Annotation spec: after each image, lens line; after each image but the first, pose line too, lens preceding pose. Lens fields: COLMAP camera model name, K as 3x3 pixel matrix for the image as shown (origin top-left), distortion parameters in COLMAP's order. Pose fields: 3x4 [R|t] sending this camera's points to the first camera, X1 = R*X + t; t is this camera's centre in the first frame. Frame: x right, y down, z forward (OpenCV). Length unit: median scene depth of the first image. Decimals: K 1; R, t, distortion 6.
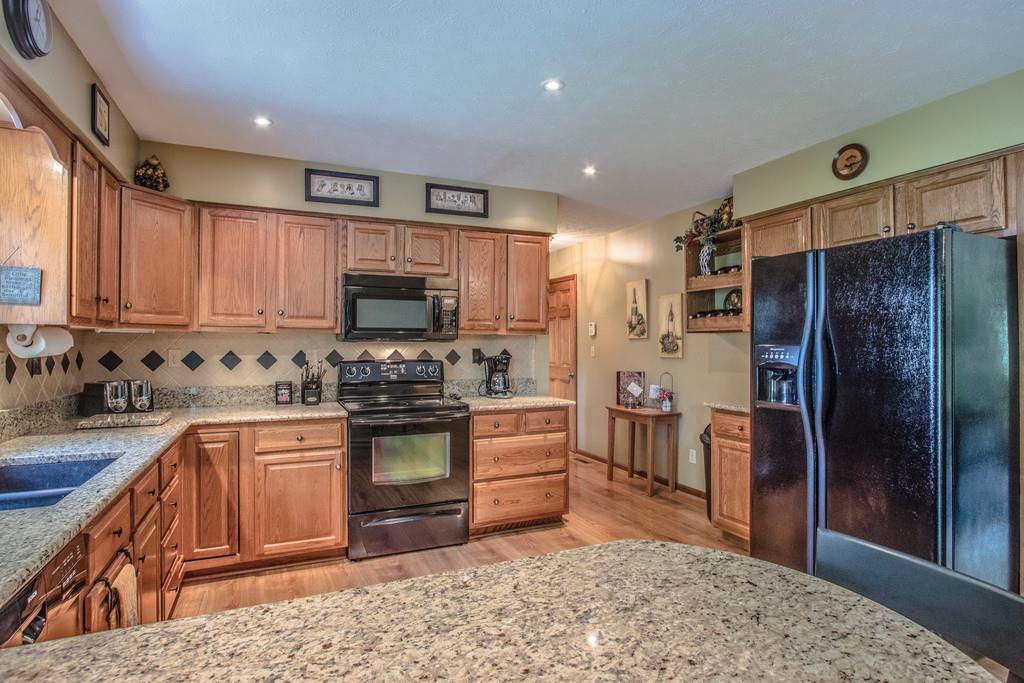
lens RADIAL K [[511.5, 0, 496.0], [0, 511.5, 341.8], [0, 0, 1]] dist [-0.019873, 0.000807]
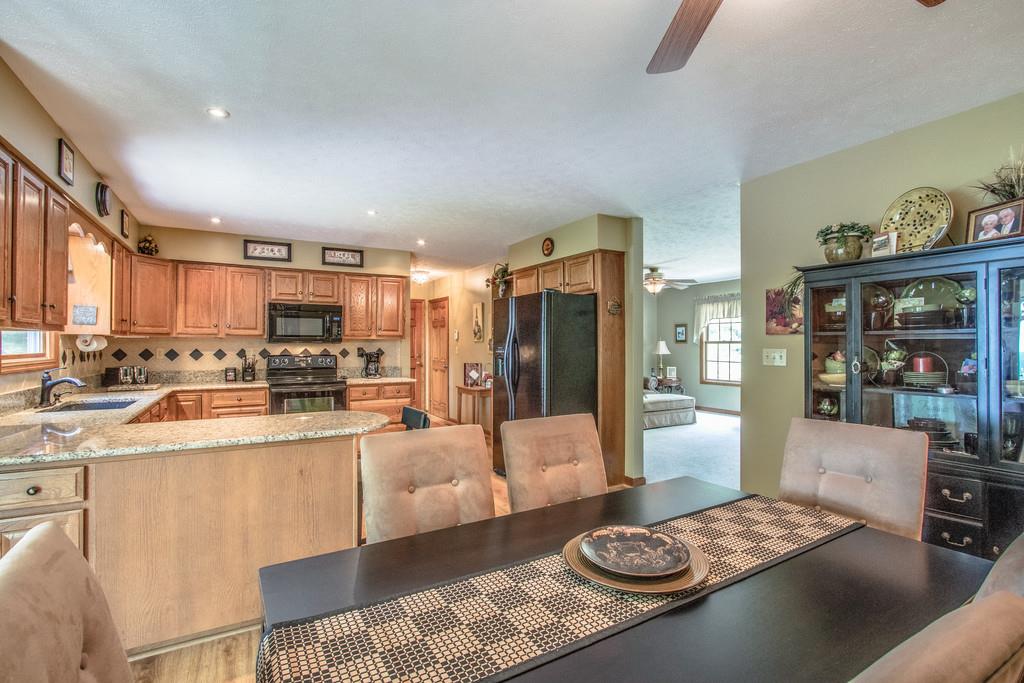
lens RADIAL K [[475.7, 0, 504.7], [0, 475.7, 342.5], [0, 0, 1]] dist [-0.014939, 0.000033]
pose [[0.994520, 0.001164, 0.104543, 0.304288], [-0.000998, 0.999998, -0.001635, -0.001337], [-0.104544, 0.001521, 0.994519, -0.613044]]
